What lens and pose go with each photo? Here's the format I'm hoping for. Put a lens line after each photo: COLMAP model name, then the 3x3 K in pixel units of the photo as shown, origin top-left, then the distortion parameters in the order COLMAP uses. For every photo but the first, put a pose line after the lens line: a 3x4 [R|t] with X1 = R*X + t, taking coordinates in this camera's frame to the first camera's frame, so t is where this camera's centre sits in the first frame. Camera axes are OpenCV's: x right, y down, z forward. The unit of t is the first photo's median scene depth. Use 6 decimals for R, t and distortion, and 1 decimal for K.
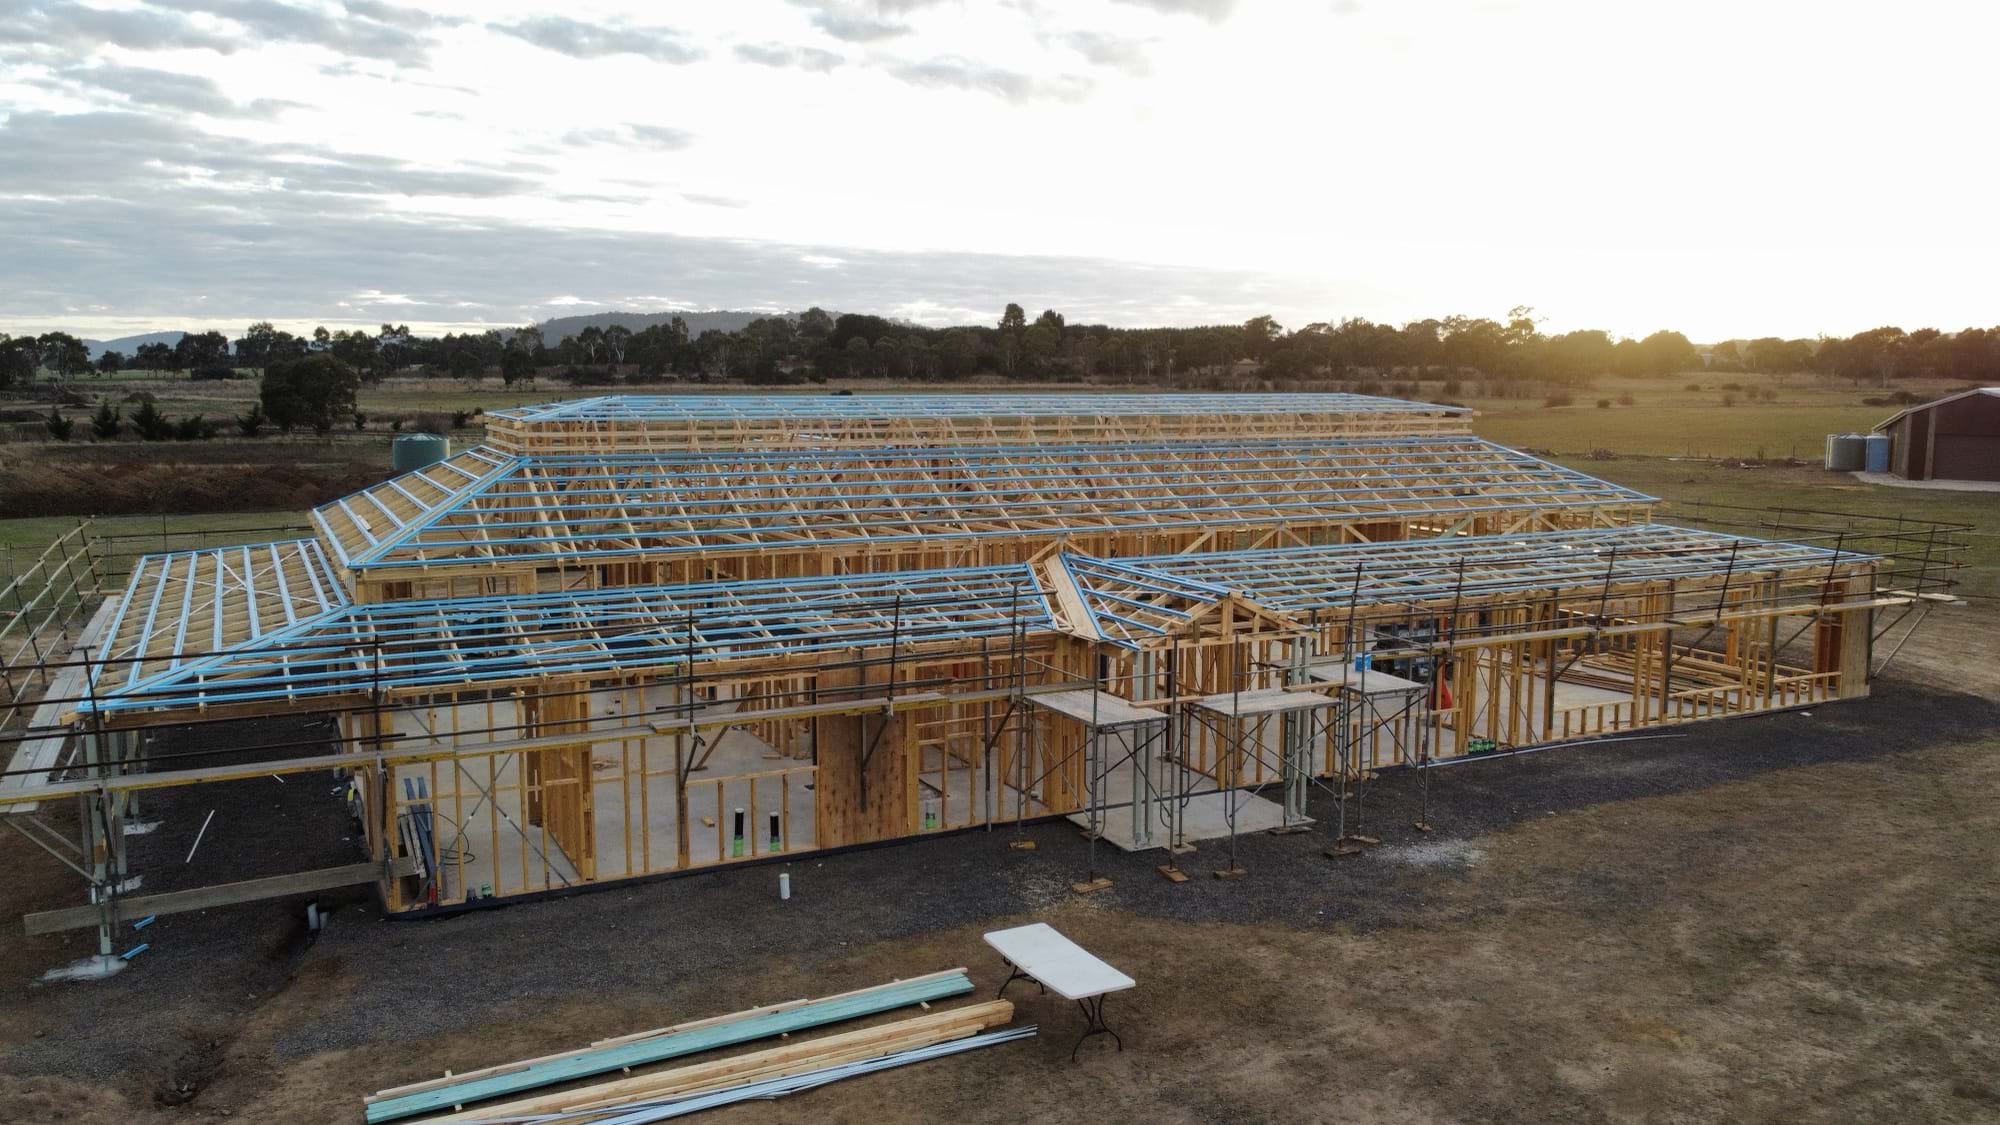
lens RADIAL K [[1516.3, 0, 1002.2], [0, 1516.3, 561.0], [0, 0, 1]] dist [0.001196, -0.006514]
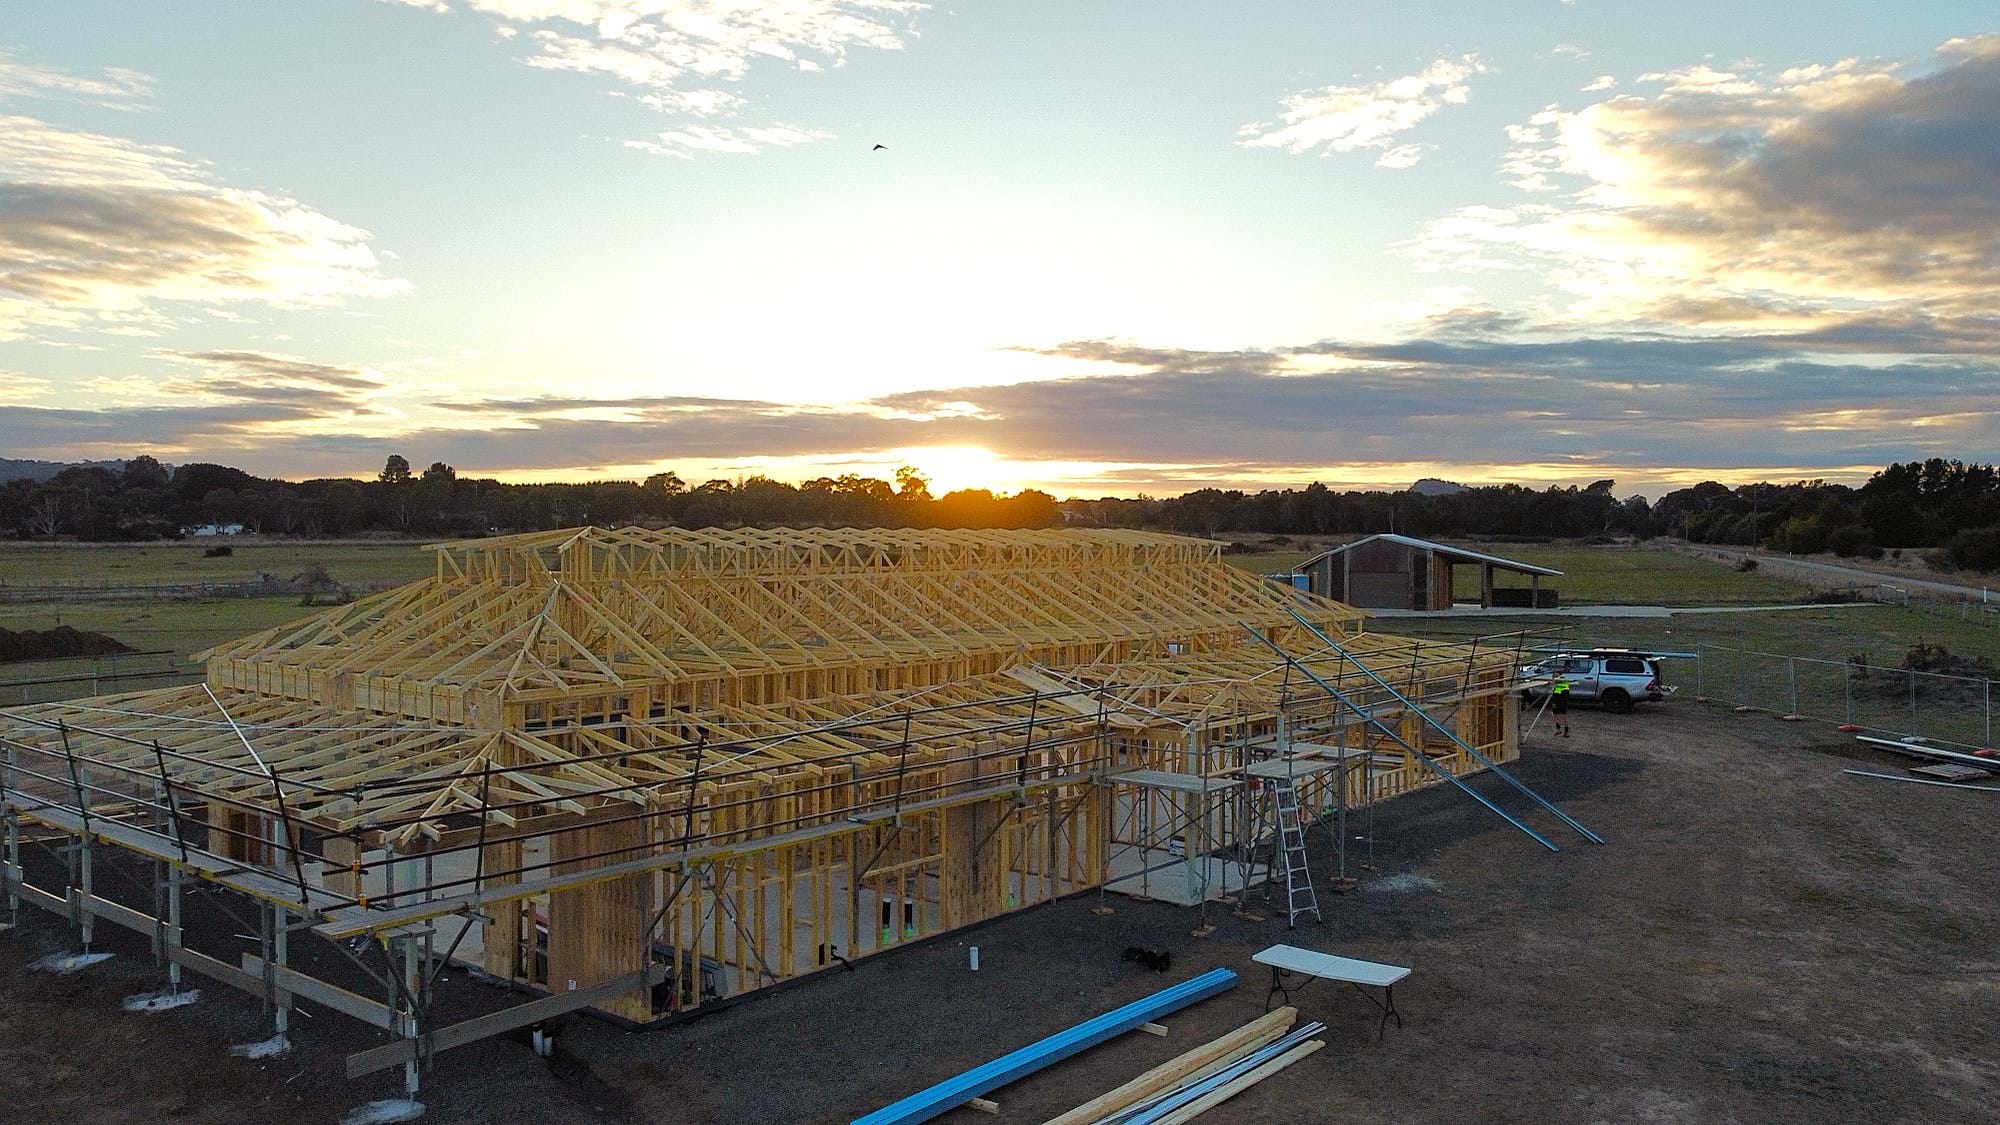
lens RADIAL K [[1516.3, 0, 1001.2], [0, 1516.3, 560.3], [0, 0, 1]] dist [0.001196, -0.006514]
pose [[0.918645, -0.009313, 0.394974, -0.511159], [0.049913, 0.994448, -0.092642, 0.027263], [-0.391918, 0.104819, 0.914010, -0.040604]]
